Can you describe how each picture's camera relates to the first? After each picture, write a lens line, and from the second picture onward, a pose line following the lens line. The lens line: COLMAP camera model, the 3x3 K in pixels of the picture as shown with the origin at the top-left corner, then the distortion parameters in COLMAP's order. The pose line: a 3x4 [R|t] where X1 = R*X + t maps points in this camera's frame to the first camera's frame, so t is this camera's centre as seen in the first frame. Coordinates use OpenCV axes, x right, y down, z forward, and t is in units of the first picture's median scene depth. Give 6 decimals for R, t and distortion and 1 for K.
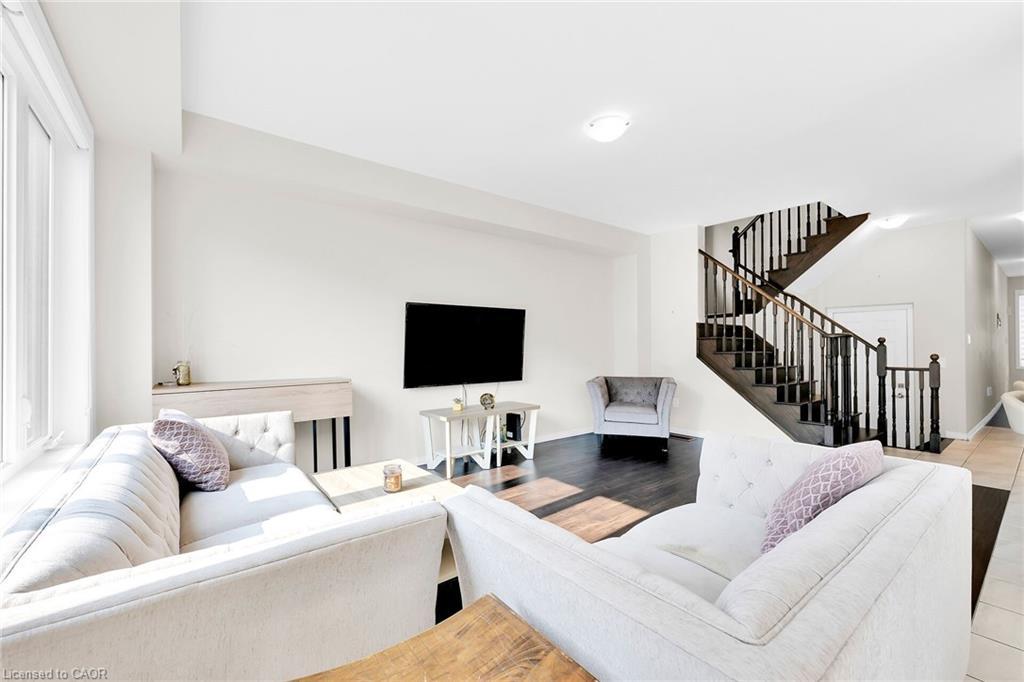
lens RADIAL K [[414.2, 0, 516.1], [0, 414.2, 342.6], [0, 0, 1]] dist [-0.002427, 0.000364]
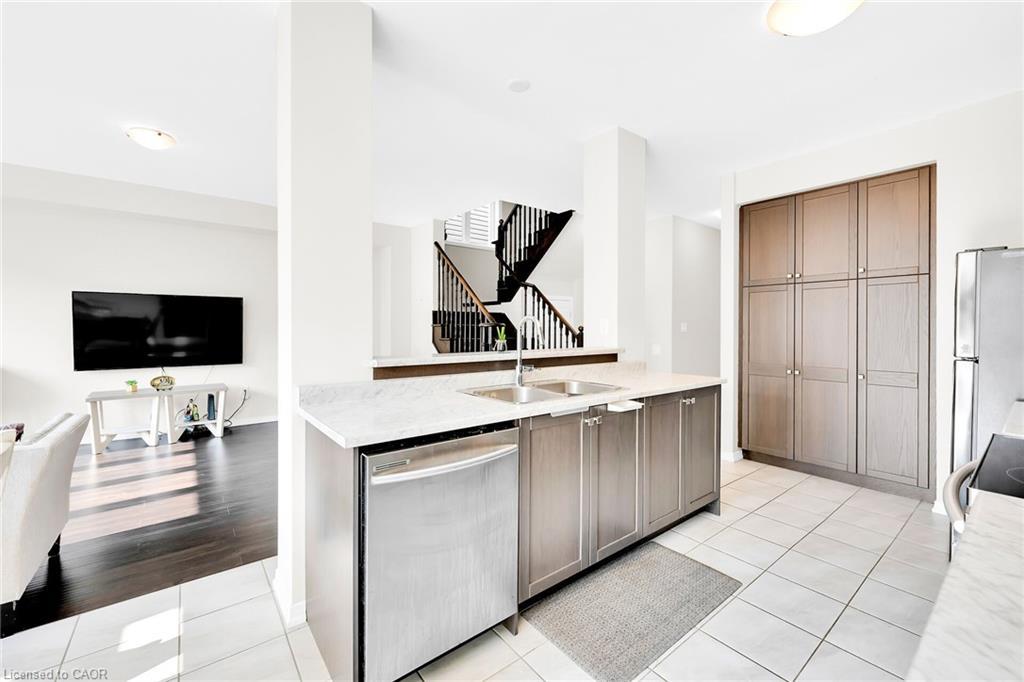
lens RADIAL K [[414.2, 0, 516.4], [0, 414.2, 330.0], [0, 0, 1]] dist [-0.002427, 0.000364]
pose [[0.999519, 0.007539, 0.030097, 0.728520], [-0.007943, 0.999879, 0.013350, -0.016376], [-0.029992, -0.013583, 0.999458, -0.090184]]
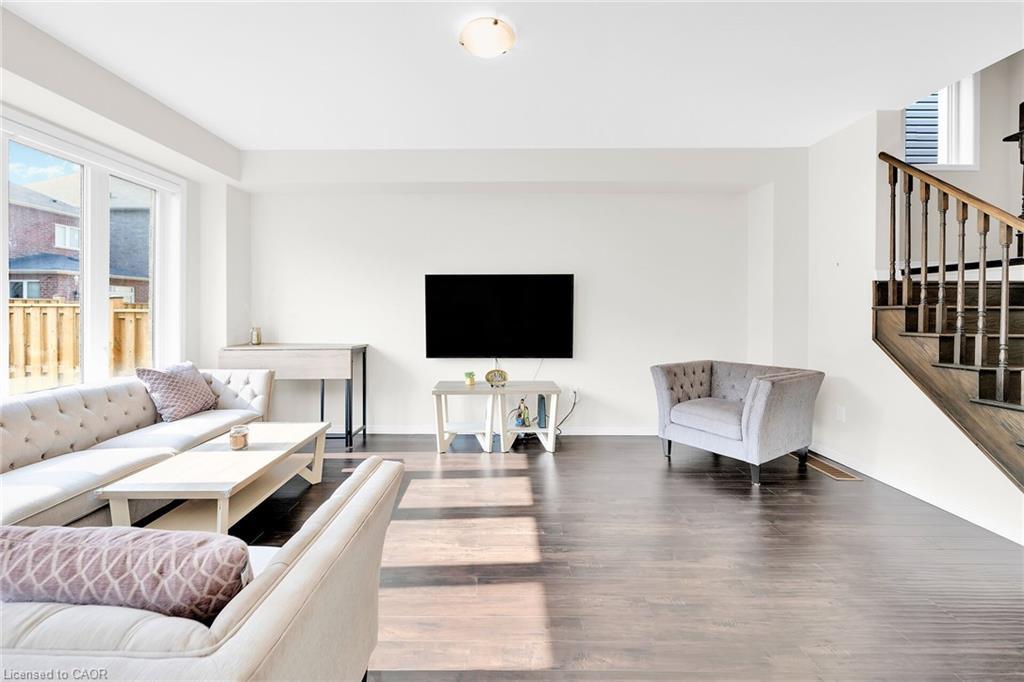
lens RADIAL K [[414.2, 0, 496.8], [0, 414.2, 313.3], [0, 0, 1]] dist [-0.002427, 0.000364]
pose [[0.785746, 0.006402, -0.618517, 0.440346], [0.001335, 0.999927, 0.012046, -0.011518], [0.618548, -0.010291, 0.785679, 0.254800]]
